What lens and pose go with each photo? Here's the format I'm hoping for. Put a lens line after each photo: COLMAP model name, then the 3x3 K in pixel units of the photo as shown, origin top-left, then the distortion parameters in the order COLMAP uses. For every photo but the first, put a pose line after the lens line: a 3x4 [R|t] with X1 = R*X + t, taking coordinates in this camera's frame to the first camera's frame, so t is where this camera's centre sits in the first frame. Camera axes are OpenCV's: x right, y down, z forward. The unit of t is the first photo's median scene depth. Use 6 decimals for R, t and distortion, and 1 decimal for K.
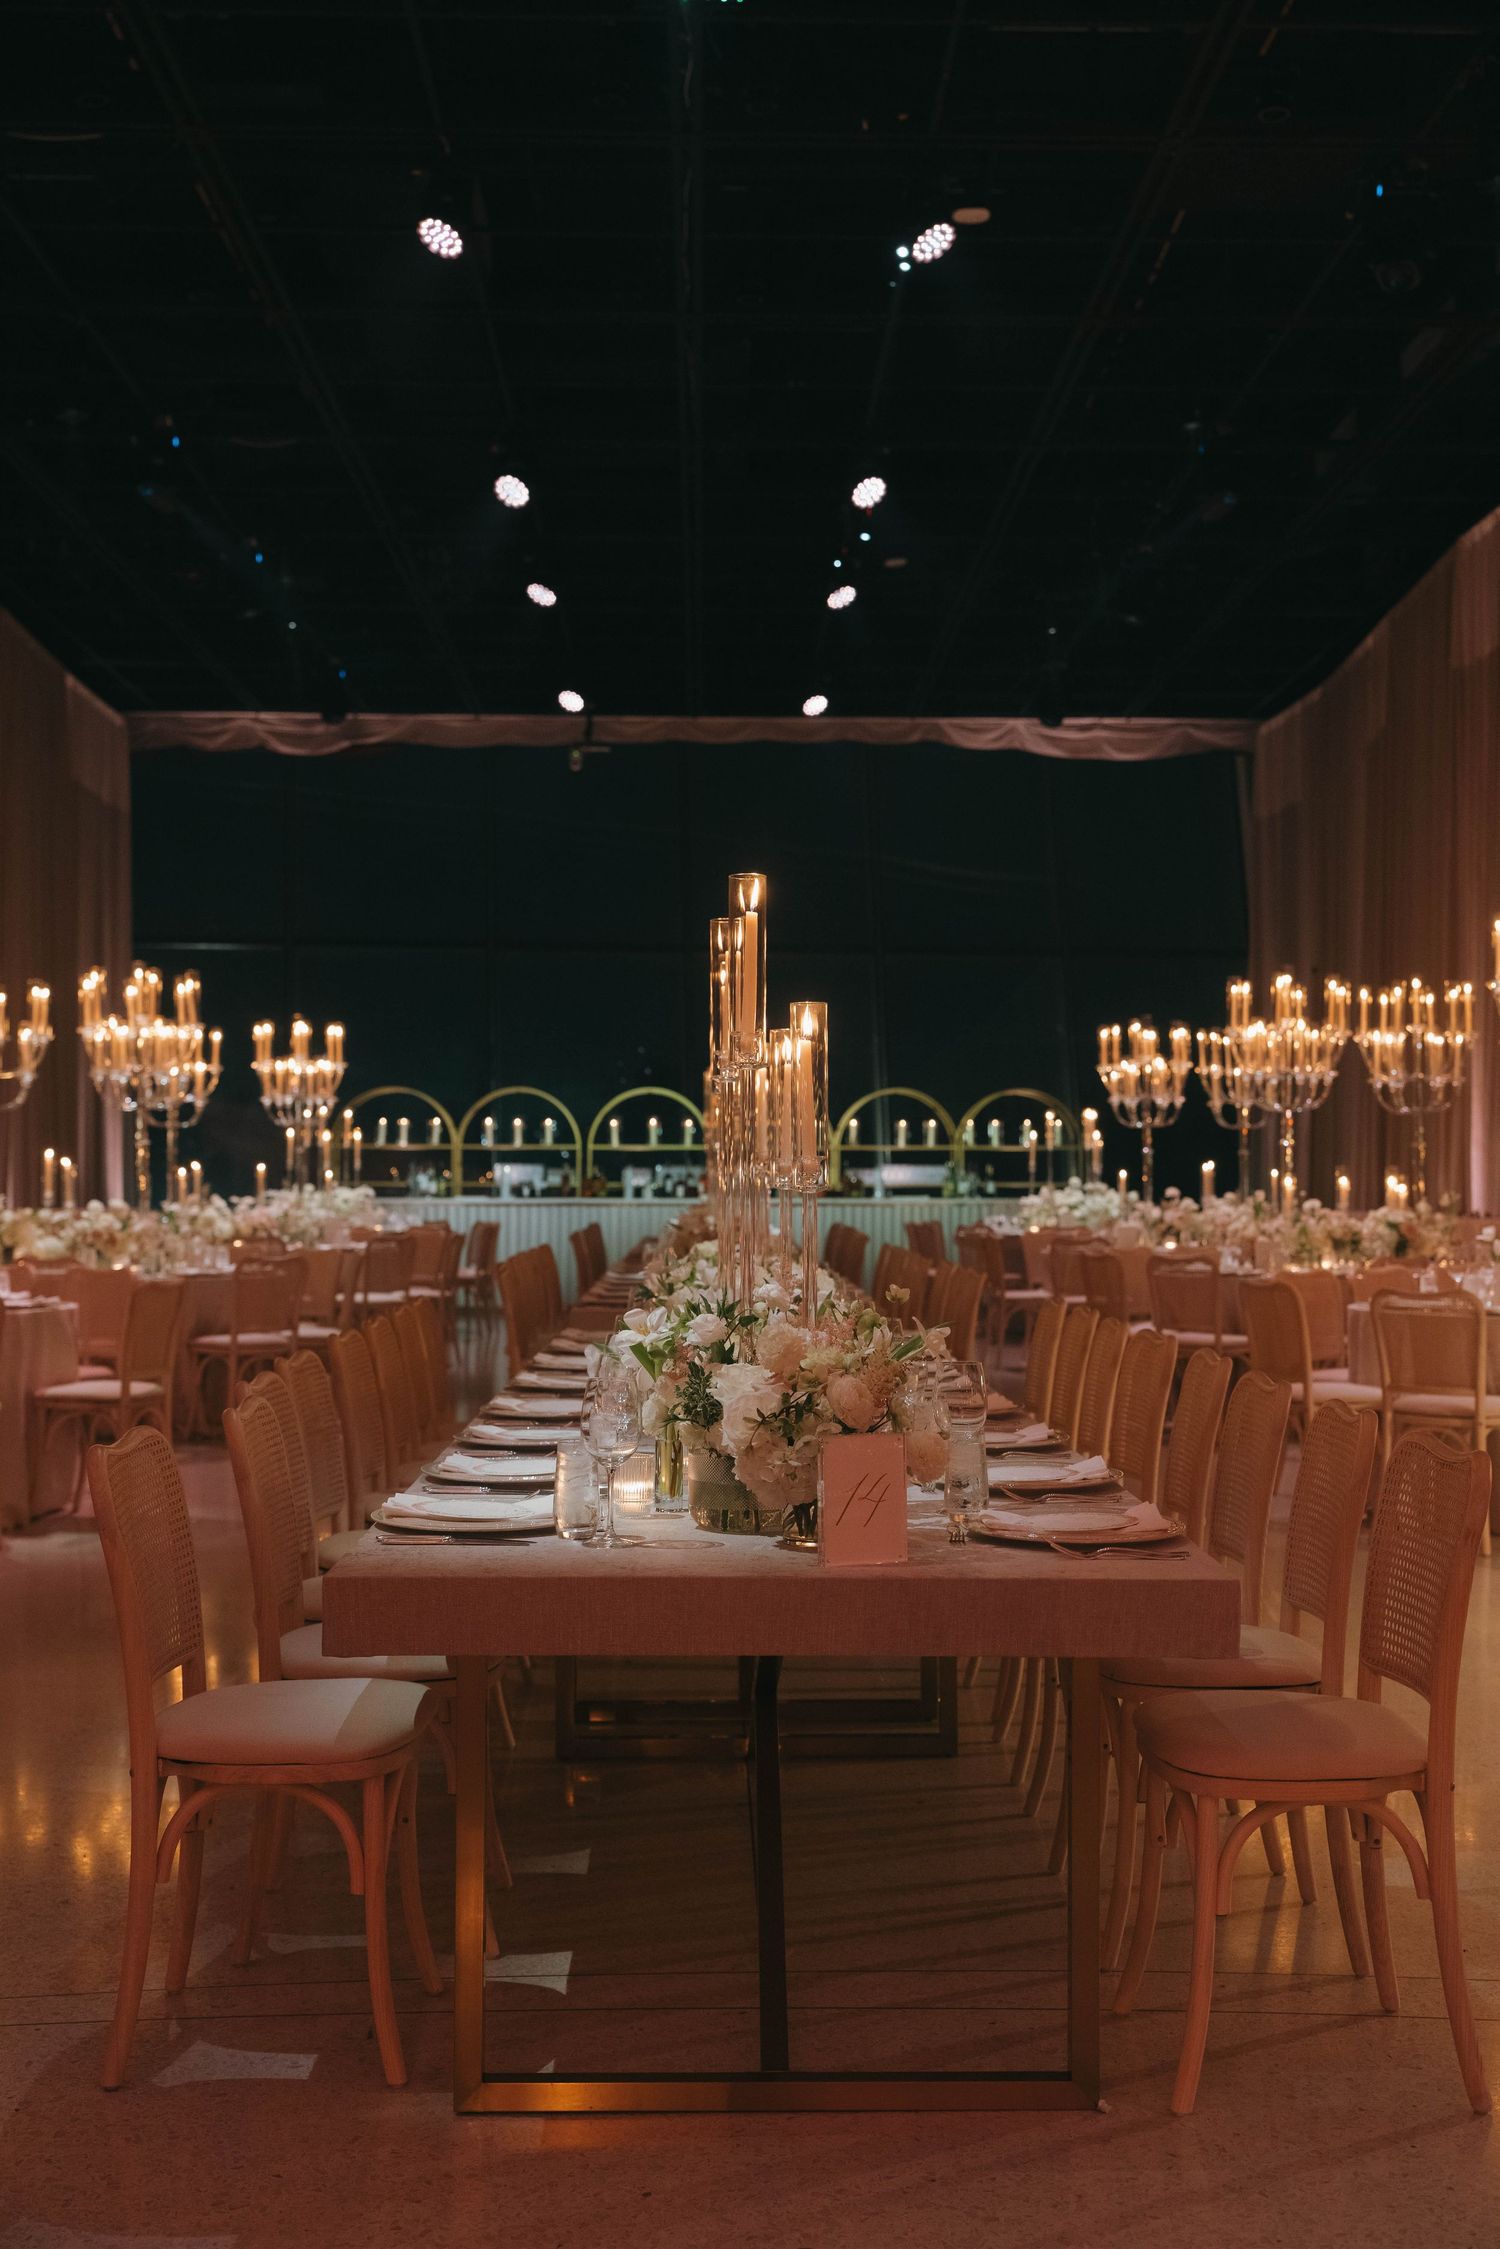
lens RADIAL K [[2452.1, 0, 768.4], [0, 2452.1, 1124.3], [0, 0, 1]] dist [0.005087, 0.000000]
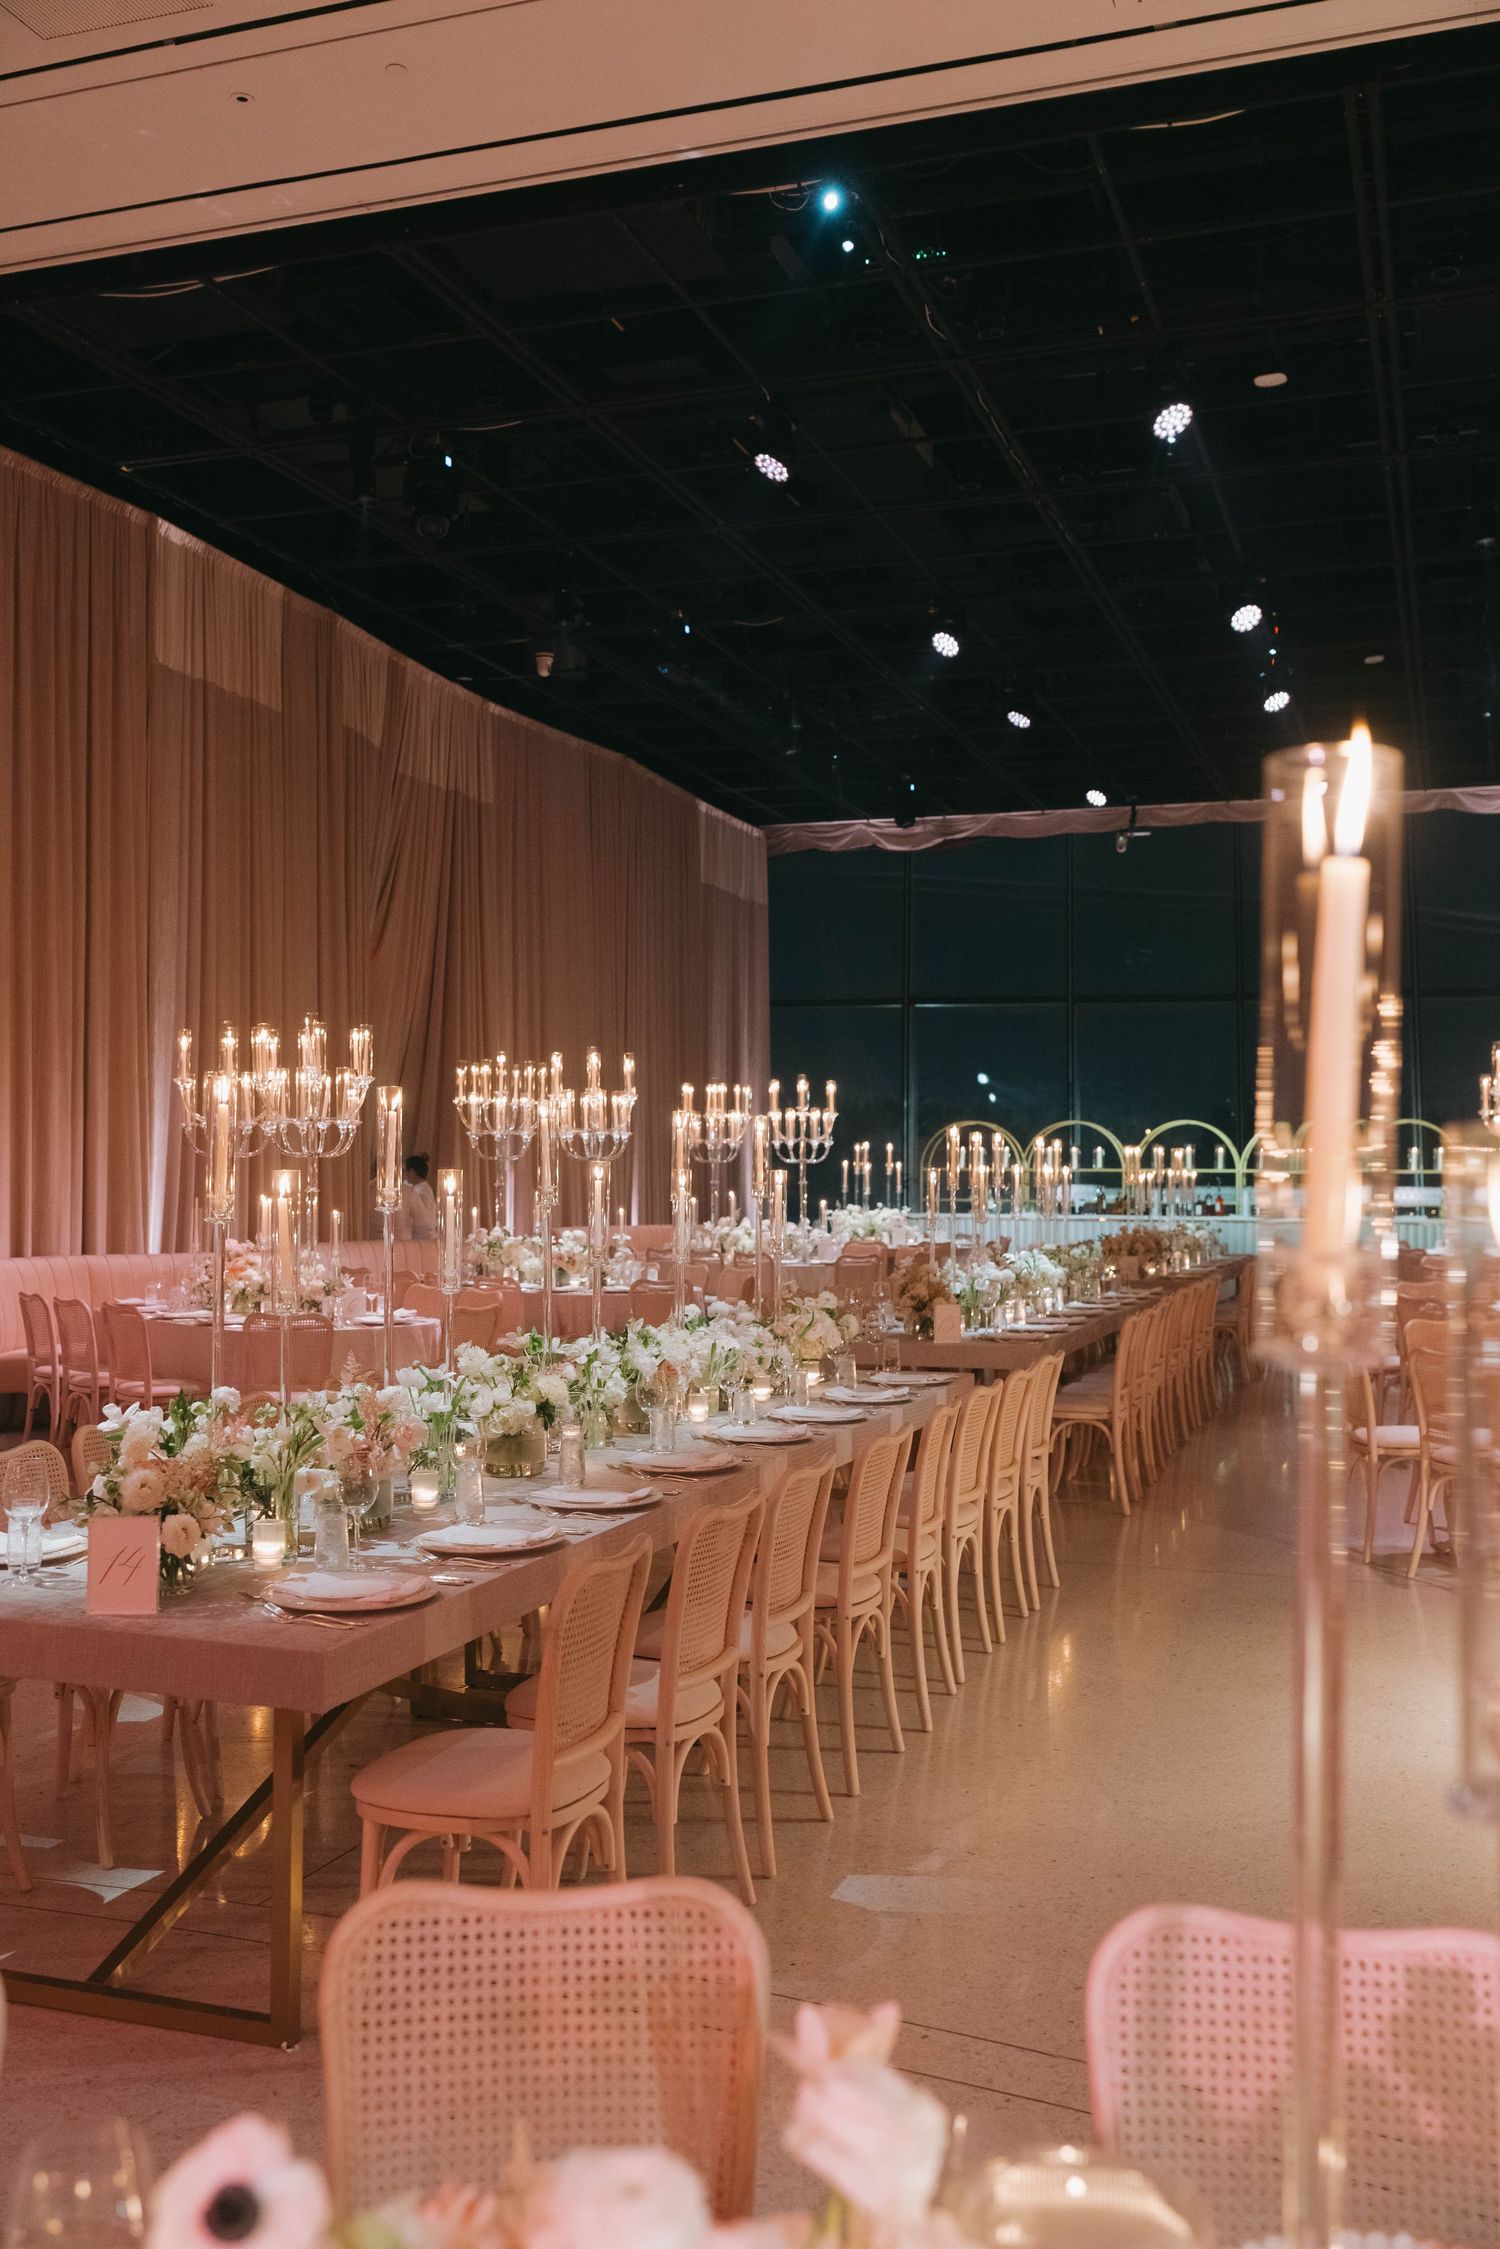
lens RADIAL K [[2046.2, 0, 743.2], [0, 2046.2, 1123.0], [0, 0, 1]] dist [-0.003461, 0.000000]
pose [[0.934744, -0.004258, -0.355297, 0.186102], [0.003452, 0.999990, -0.002903, -0.020857], [0.355306, 0.001487, 0.934749, 0.018942]]
